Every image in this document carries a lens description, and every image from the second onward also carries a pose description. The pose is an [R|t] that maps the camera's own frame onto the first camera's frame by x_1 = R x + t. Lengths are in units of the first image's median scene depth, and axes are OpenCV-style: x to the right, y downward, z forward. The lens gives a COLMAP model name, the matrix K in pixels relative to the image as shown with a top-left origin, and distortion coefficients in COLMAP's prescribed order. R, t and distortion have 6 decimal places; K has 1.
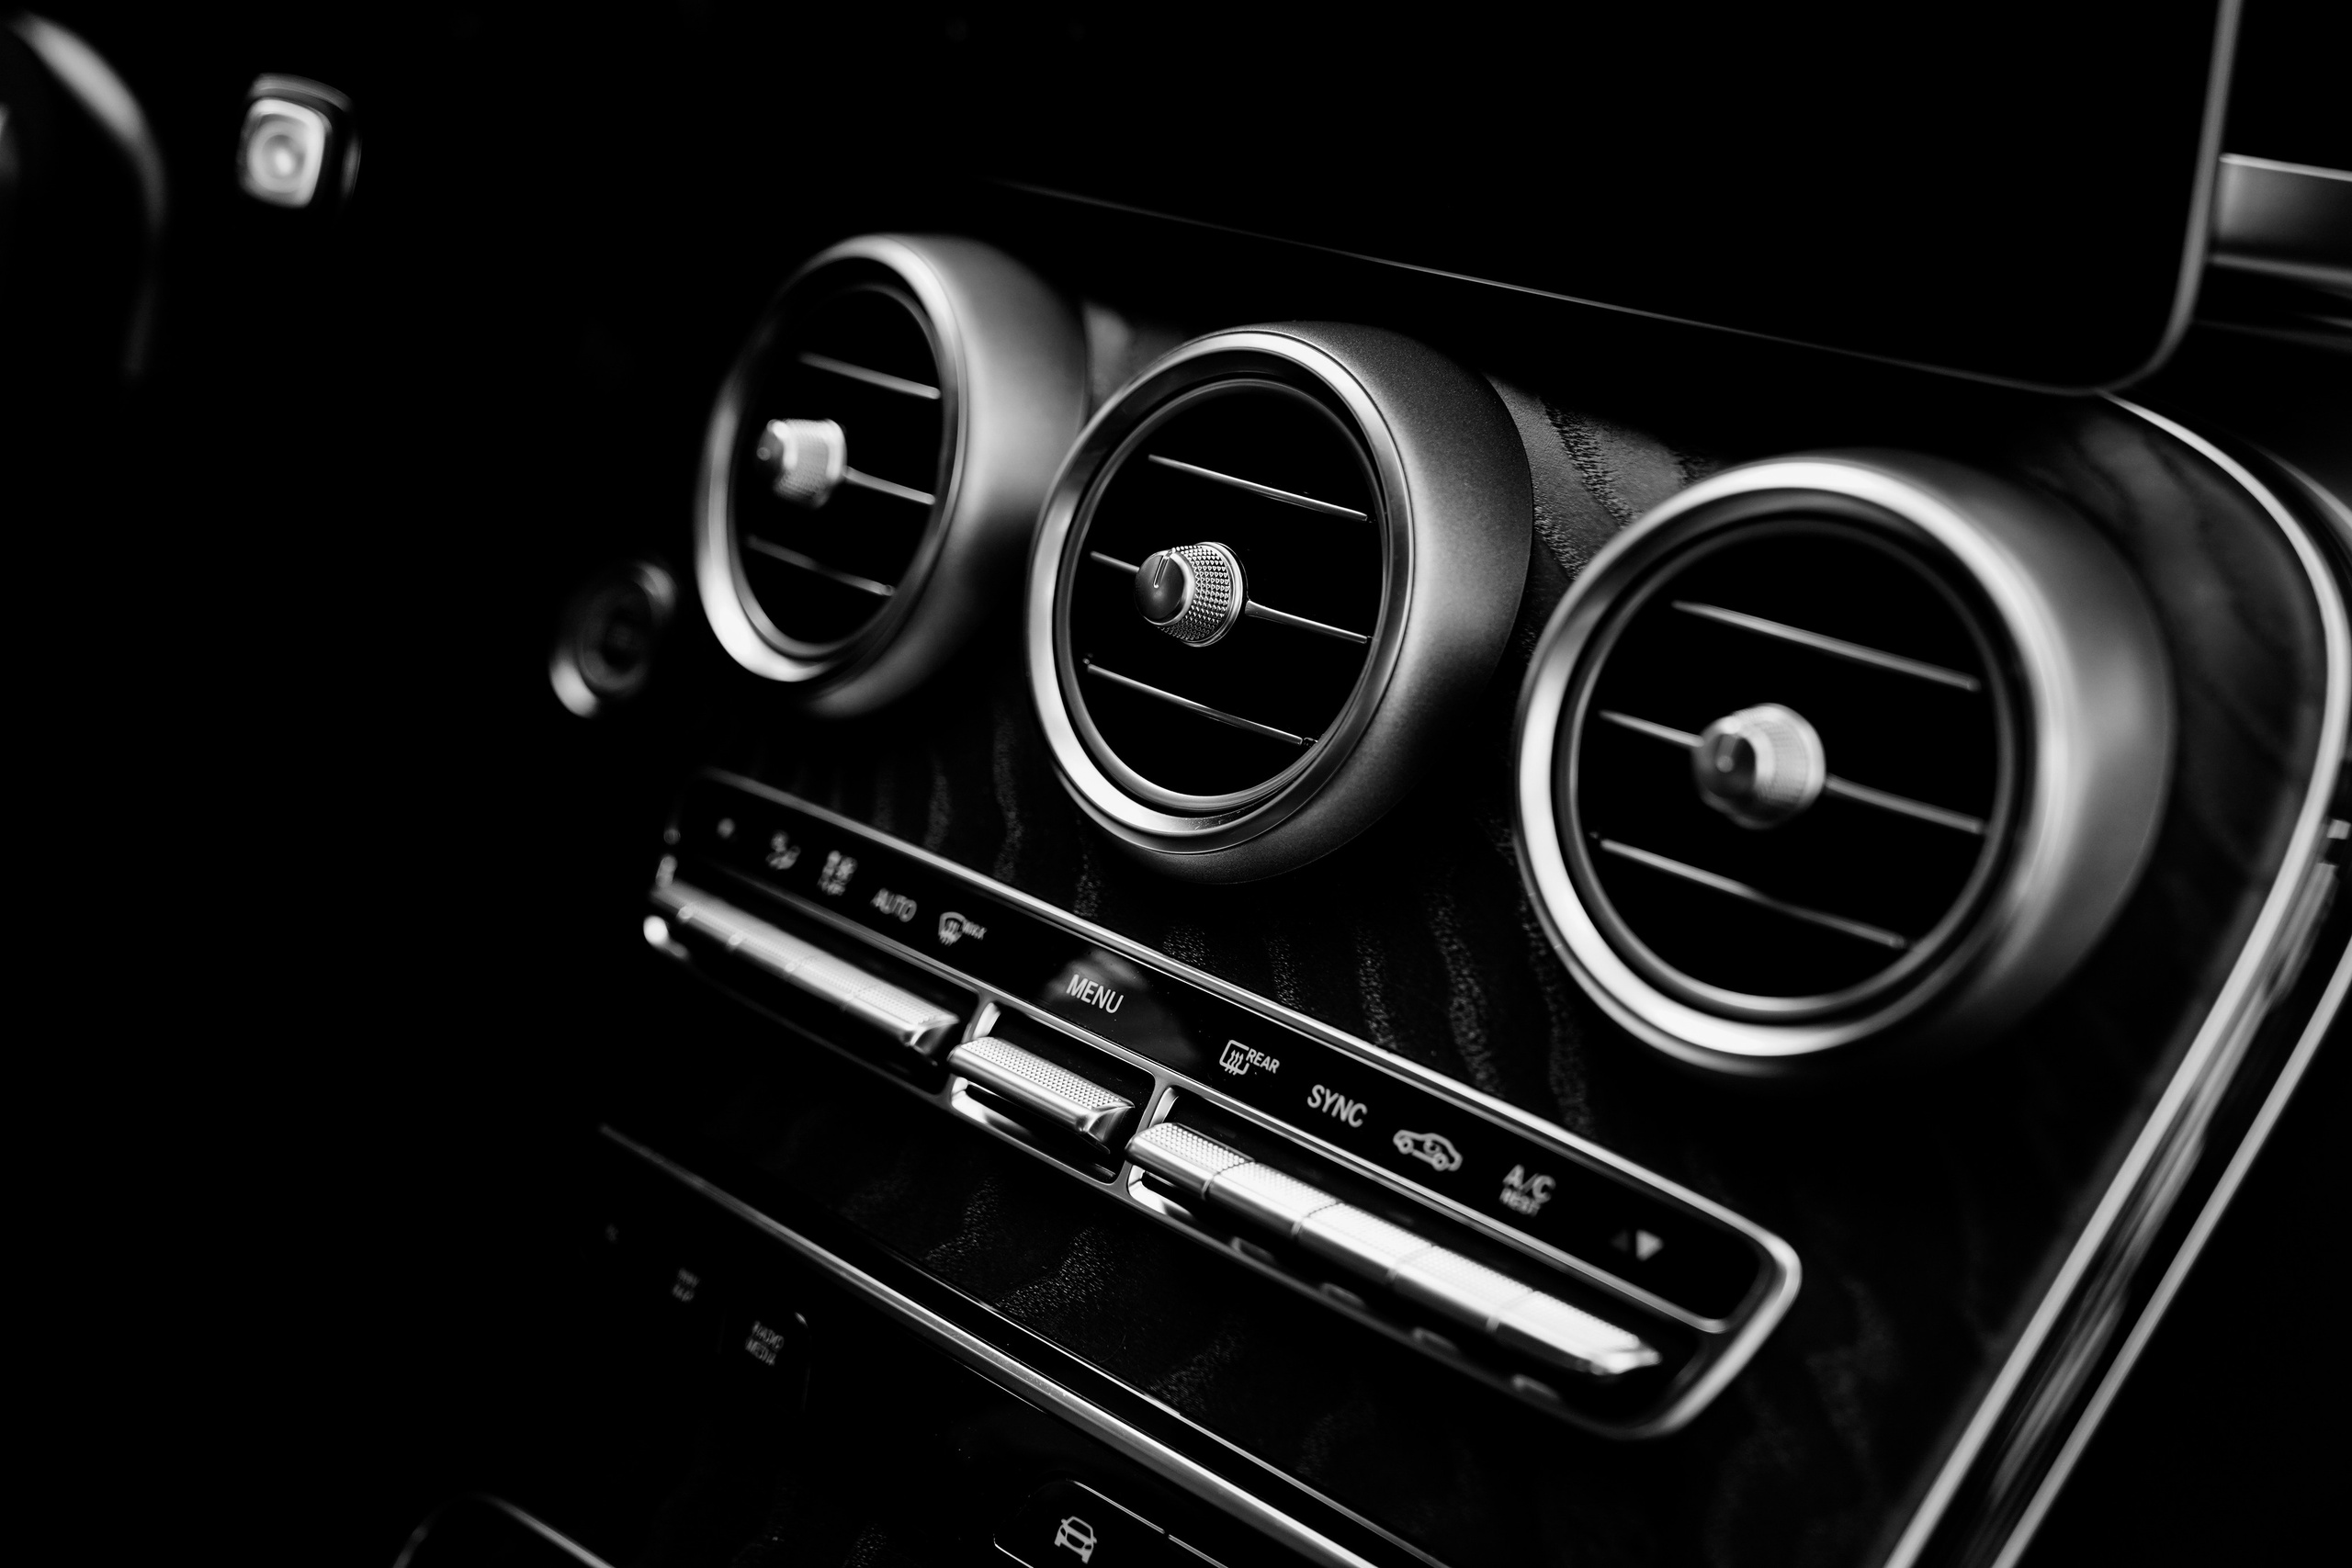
lens RADIAL K [[3335.1, 0, 1181.2], [0, 3335.1, 791.6], [0, 0, 1]] dist [0.141840, 0.000000]
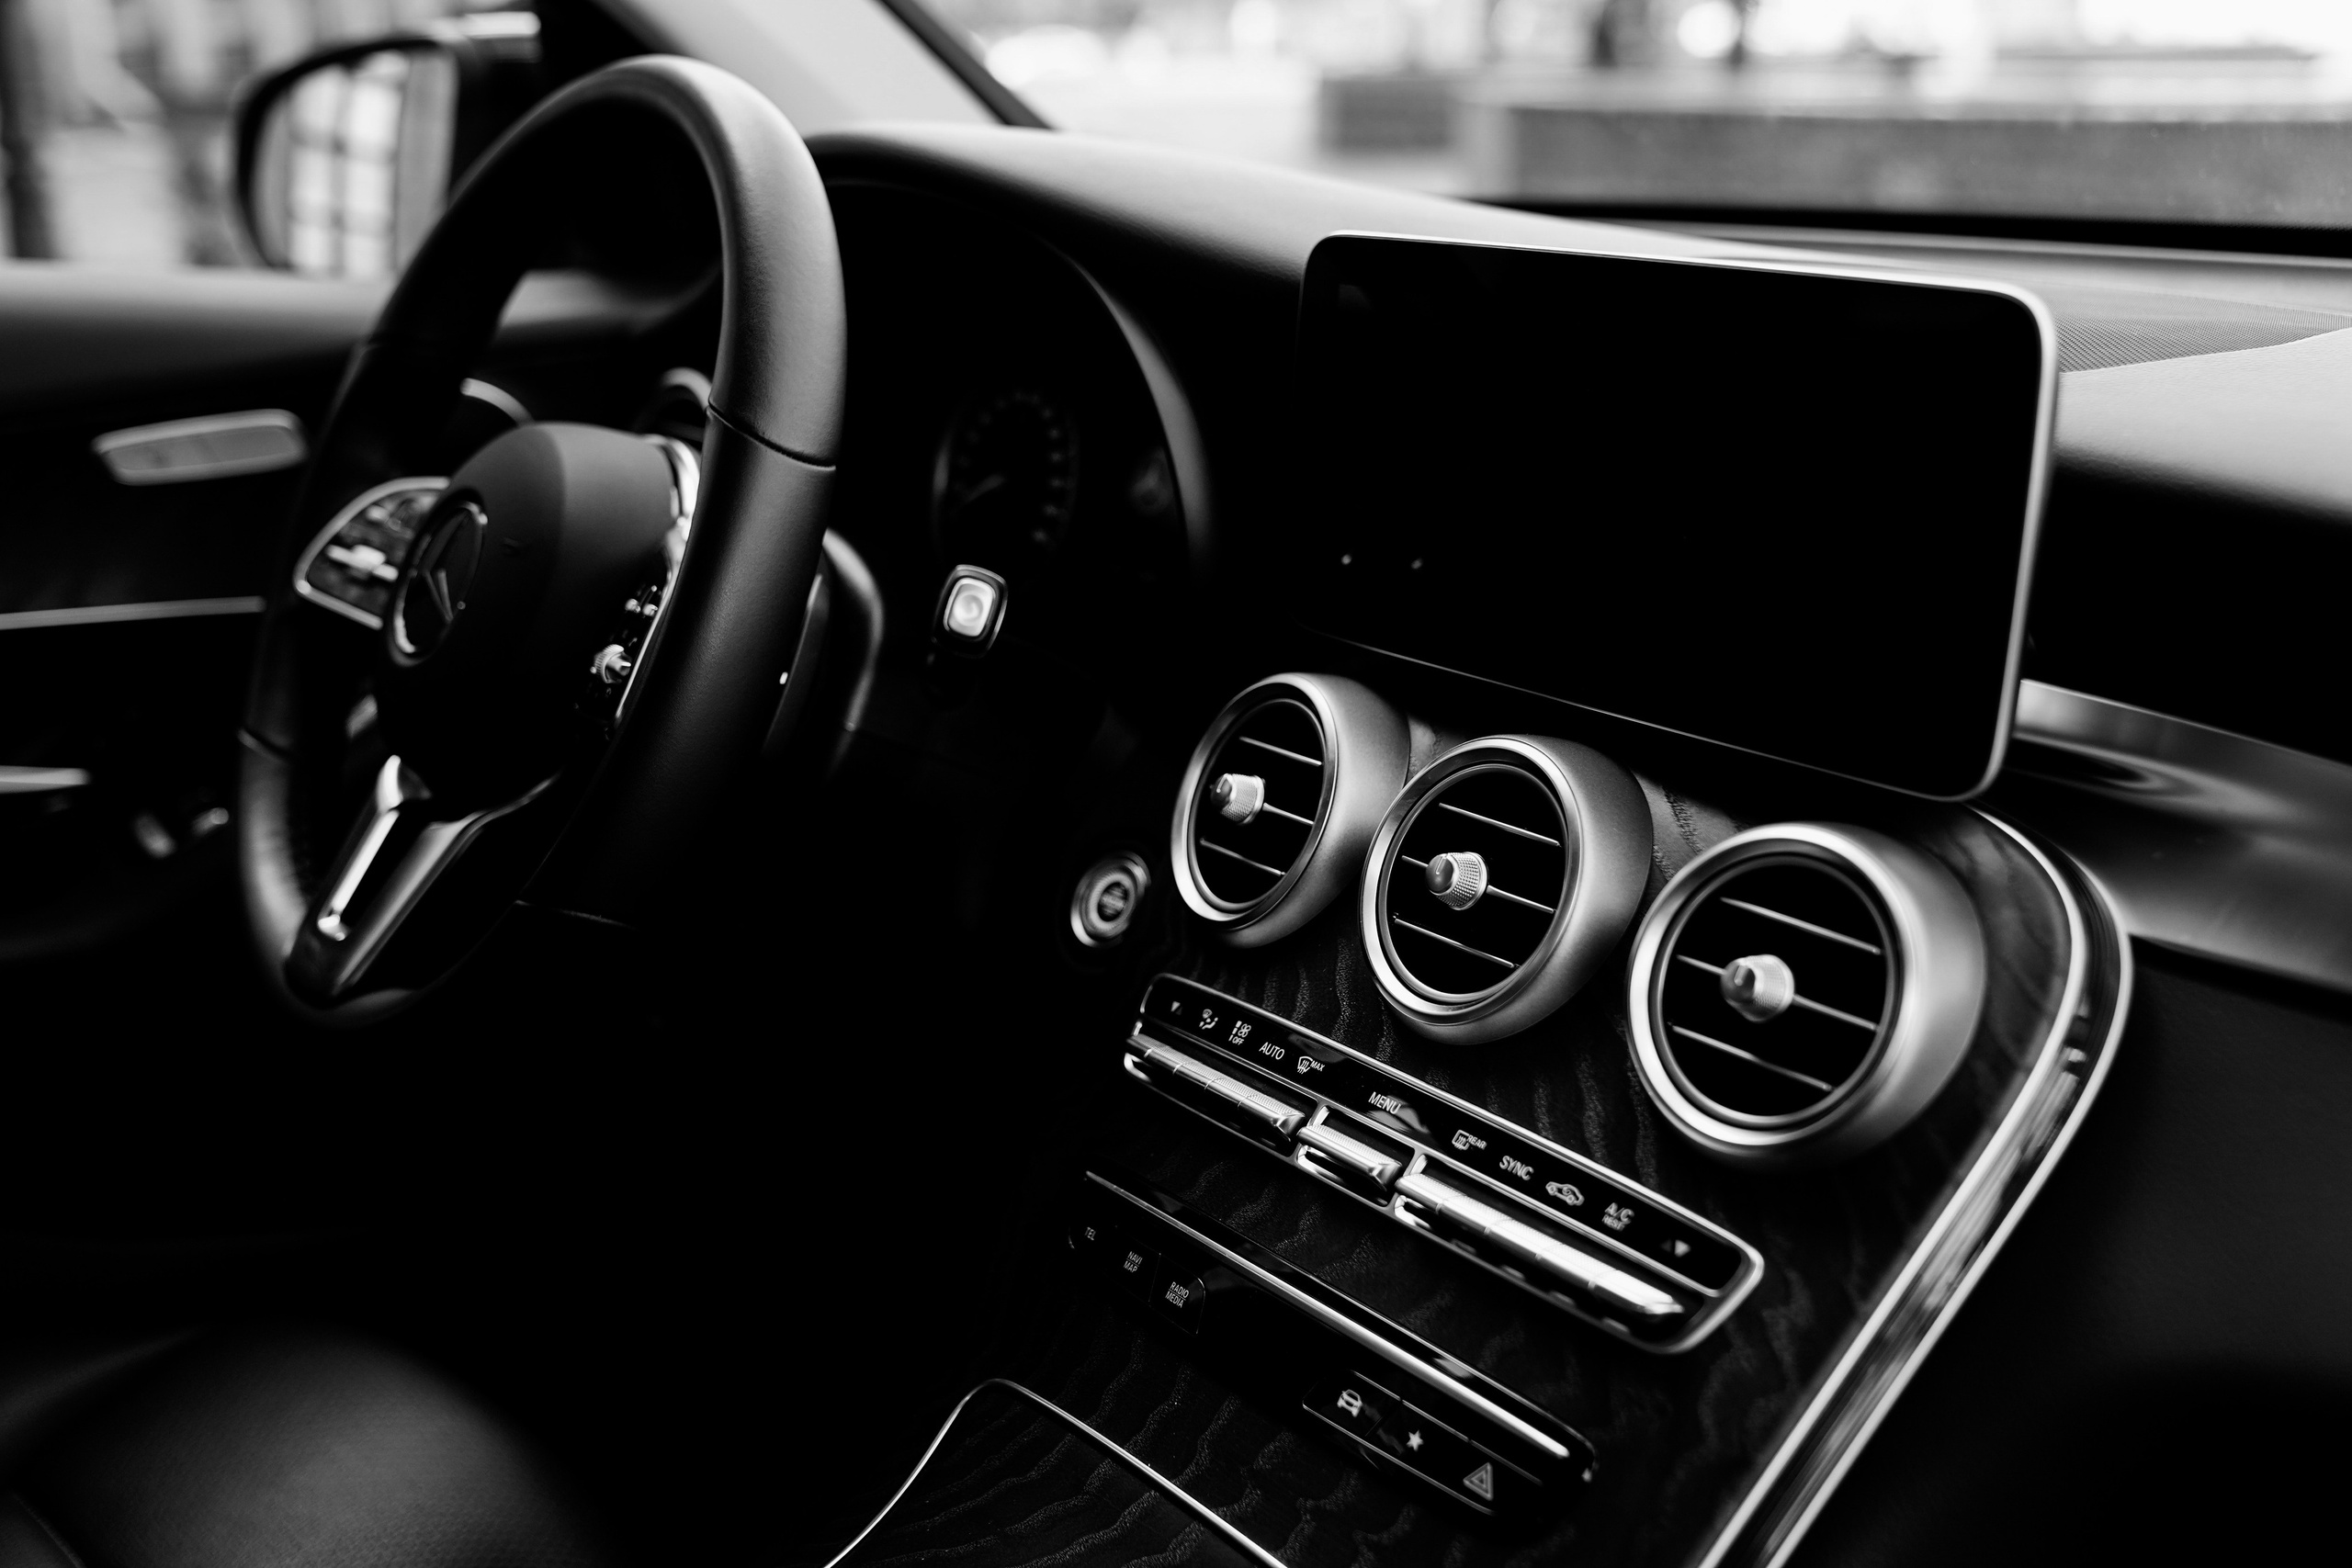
lens RADIAL K [[2759.0, 0, 1168.3], [0, 2759.0, 793.7], [0, 0, 1]] dist [0.094925, 0.000000]
pose [[0.990608, 0.078215, -0.112155, 0.012476], [-0.092115, 0.987915, -0.124655, 0.096383], [0.101050, 0.133816, 0.985841, -0.492194]]
